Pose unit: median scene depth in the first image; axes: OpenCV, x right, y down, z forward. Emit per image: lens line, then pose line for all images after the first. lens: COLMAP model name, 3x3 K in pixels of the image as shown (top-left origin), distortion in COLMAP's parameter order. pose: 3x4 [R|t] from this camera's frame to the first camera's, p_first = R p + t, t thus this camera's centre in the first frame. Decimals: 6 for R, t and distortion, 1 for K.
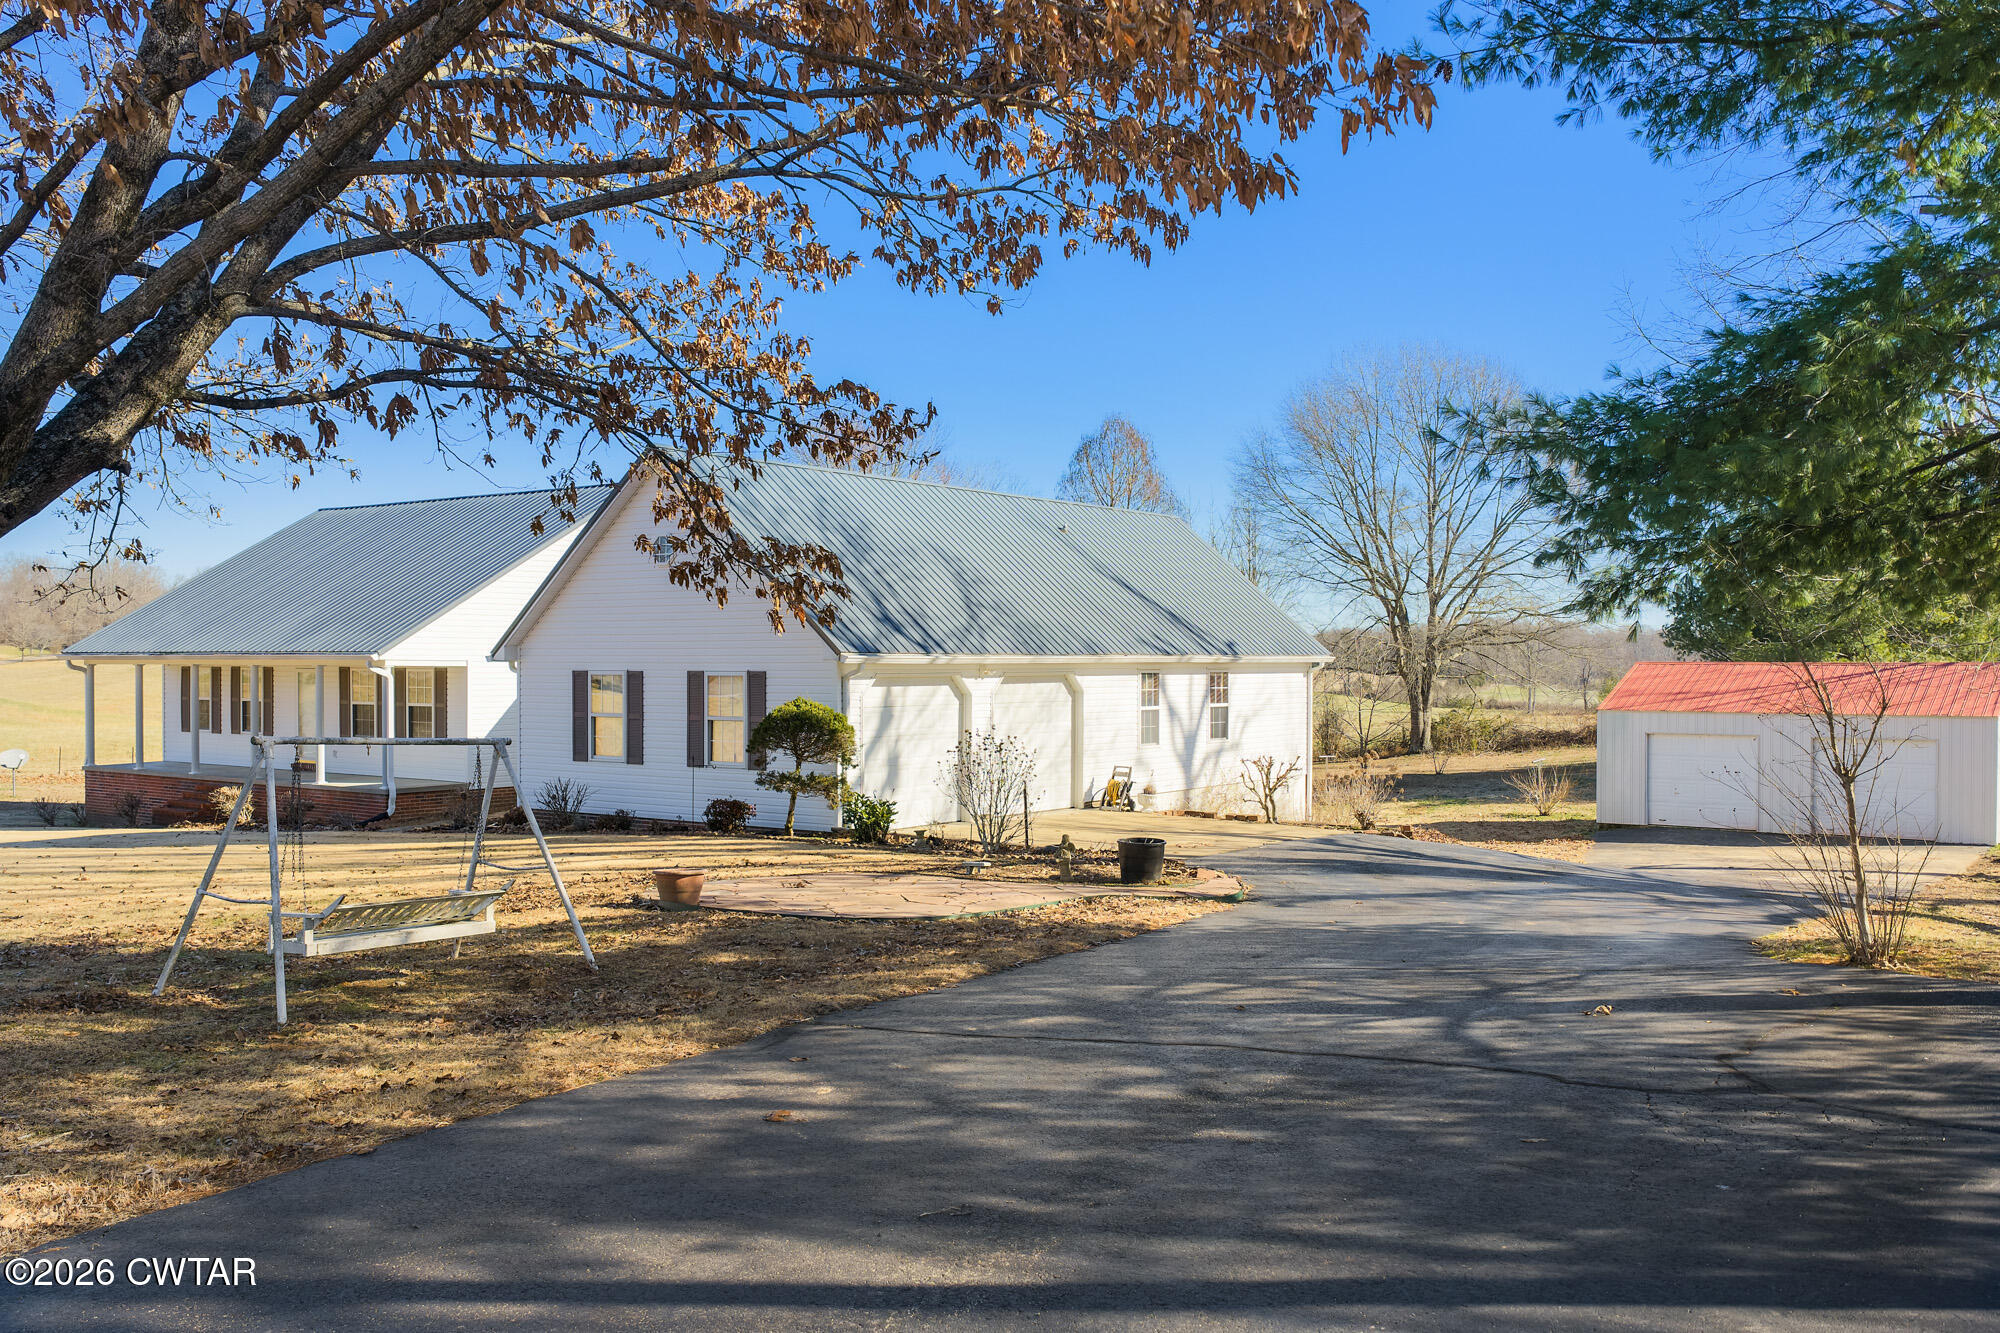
lens RADIAL K [[1732.8, 0, 1000.0], [0, 1732.8, 666.5], [0, 0, 1]] dist [0.045174, -0.003622]
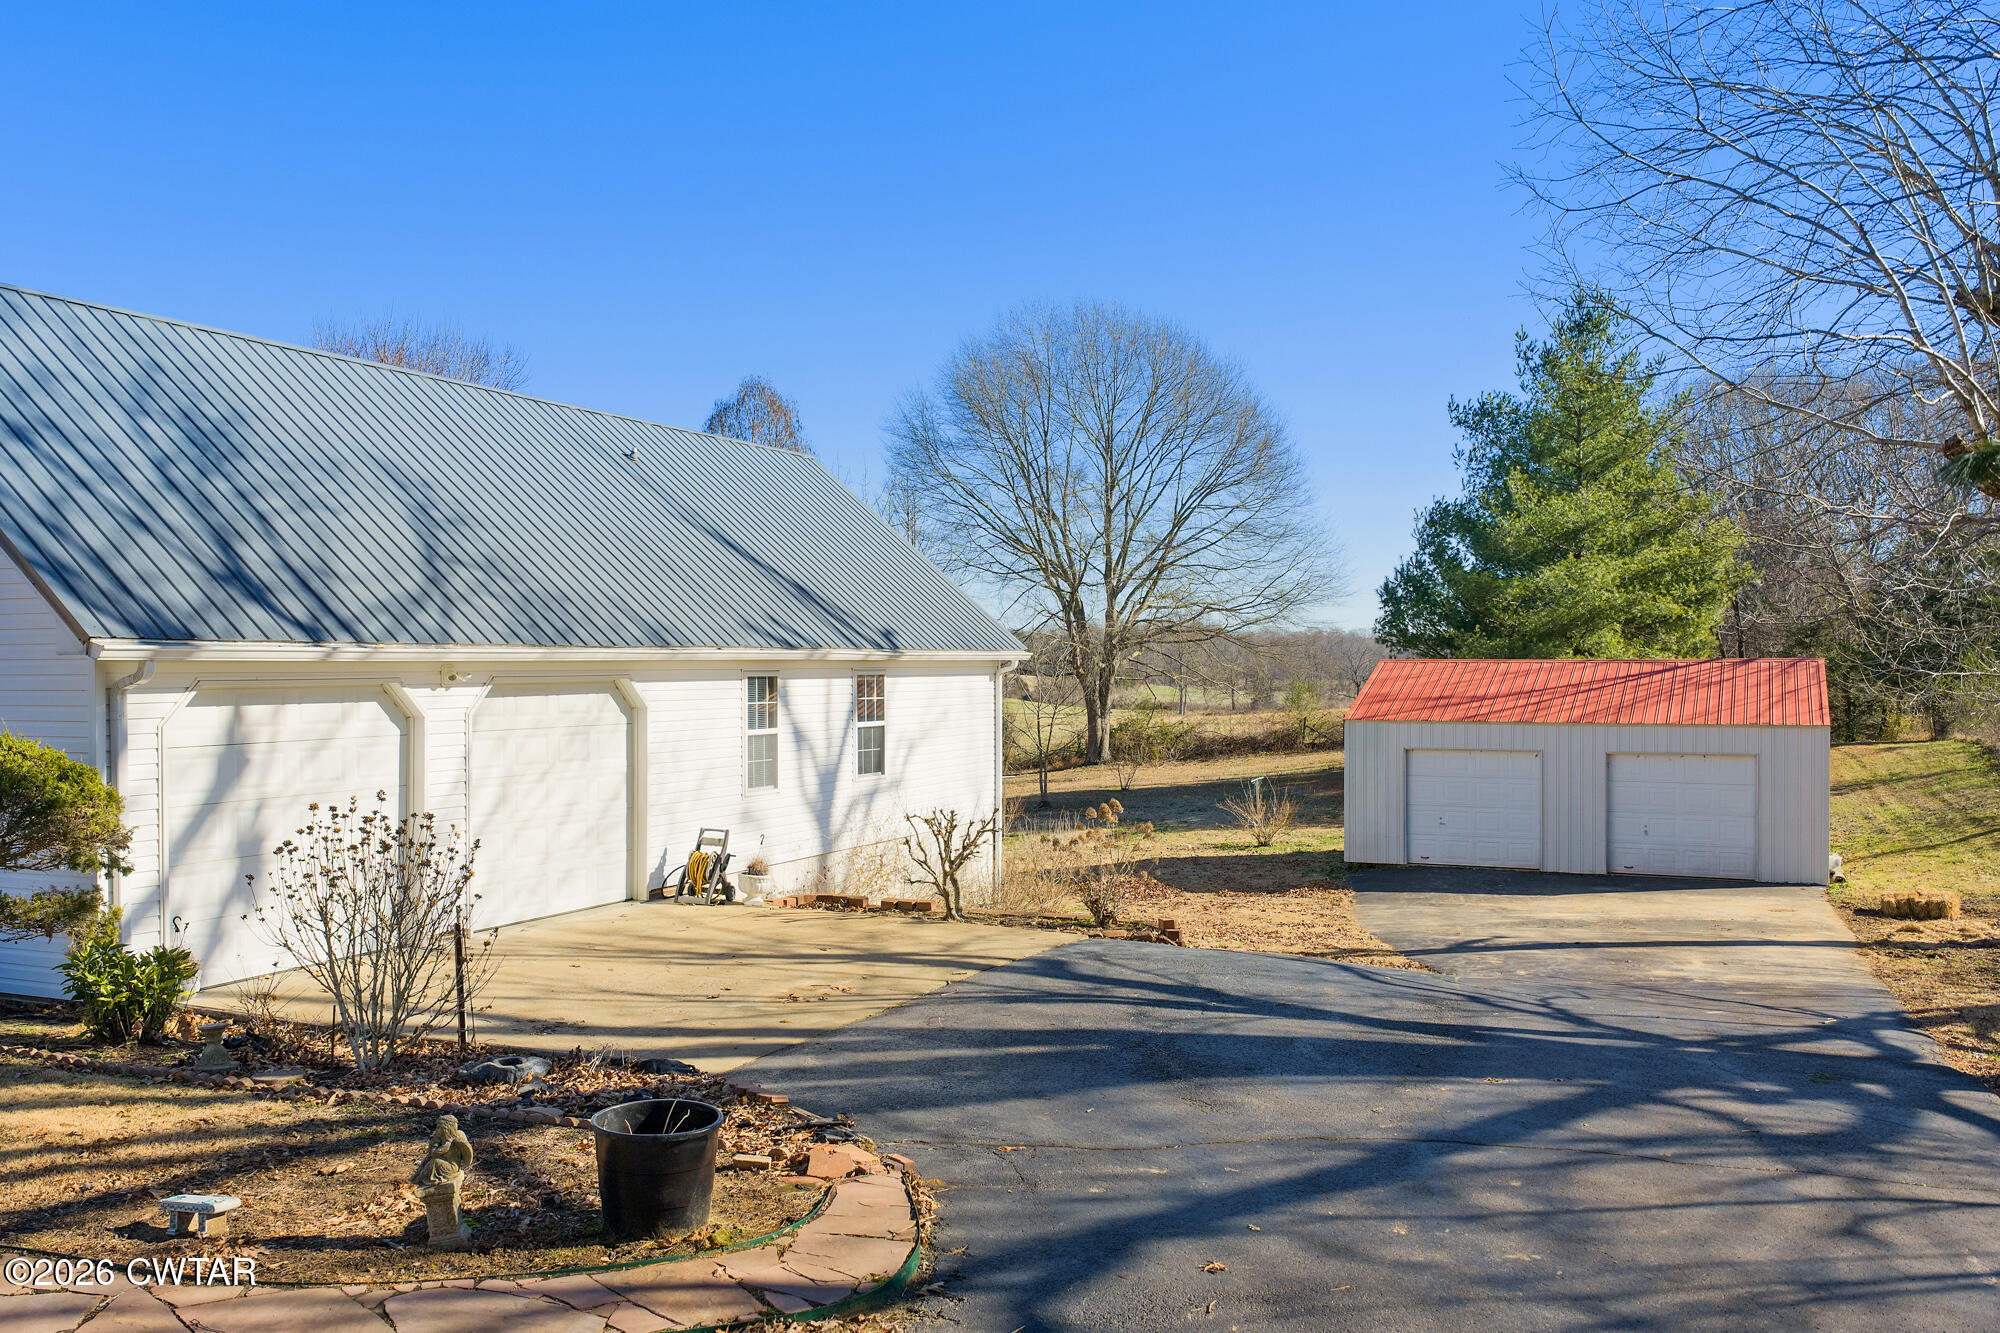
lens RADIAL K [[1674.0, 0, 1003.8], [0, 1674.0, 689.3], [0, 0, 1]] dist [-0.000037, -0.007650]
pose [[0.979774, -0.006374, 0.200007, 0.048169], [0.003916, 0.999912, 0.012680, 0.000866], [-0.200071, -0.011640, 0.979712, 0.362186]]
